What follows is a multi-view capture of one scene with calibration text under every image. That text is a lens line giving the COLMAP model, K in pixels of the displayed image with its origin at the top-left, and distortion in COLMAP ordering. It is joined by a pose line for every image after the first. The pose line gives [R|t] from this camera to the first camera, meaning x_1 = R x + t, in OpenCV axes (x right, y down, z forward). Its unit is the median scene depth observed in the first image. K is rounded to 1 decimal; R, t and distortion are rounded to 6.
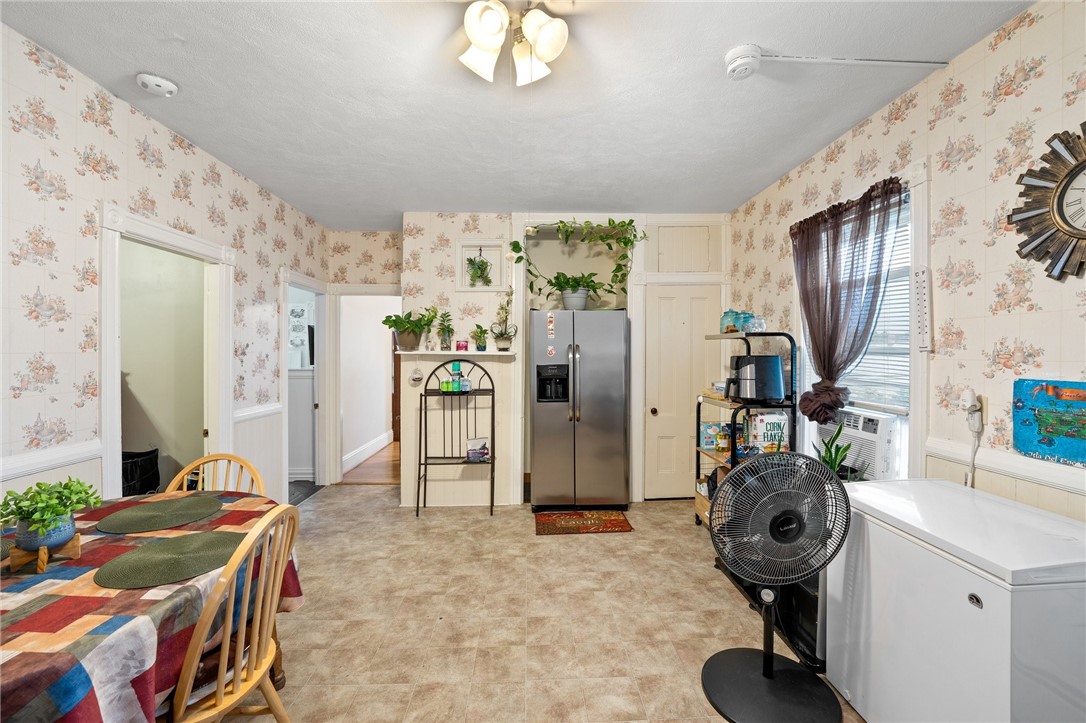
lens RADIAL K [[447.9, 0, 546.0], [0, 447.9, 354.9], [0, 0, 1]] dist [-0.028206, 0.005180]
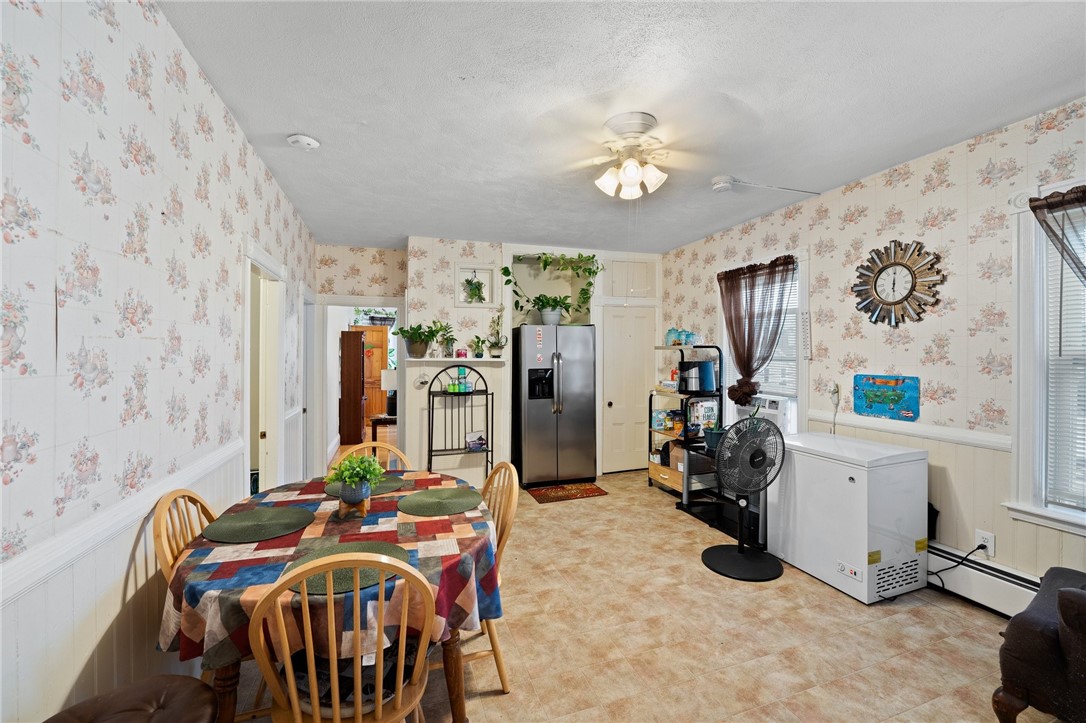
lens RADIAL K [[444.4, 0, 546.0], [0, 444.4, 357.2], [0, 0, 1]] dist [-0.024818, 0.000093]
pose [[0.959132, -0.002604, 0.282947, -0.375136], [0.003006, 0.999995, -0.000987, -0.011042], [-0.282943, 0.001797, 0.959135, -0.222770]]
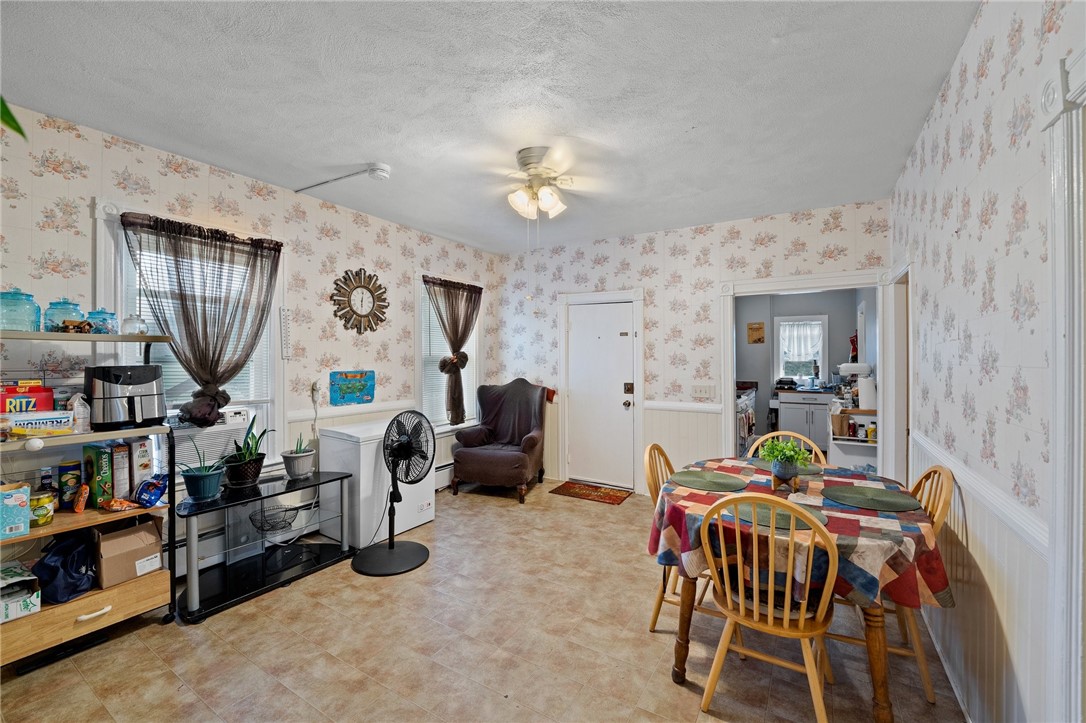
lens RADIAL K [[444.4, 0, 546.0], [0, 444.4, 357.2], [0, 0, 1]] dist [-0.024818, 0.000093]
pose [[-0.830732, -0.001657, 0.556670, -0.520089], [0.001896, 0.999981, 0.005805, -0.014219], [-0.556669, 0.005878, -0.830713, 1.140476]]
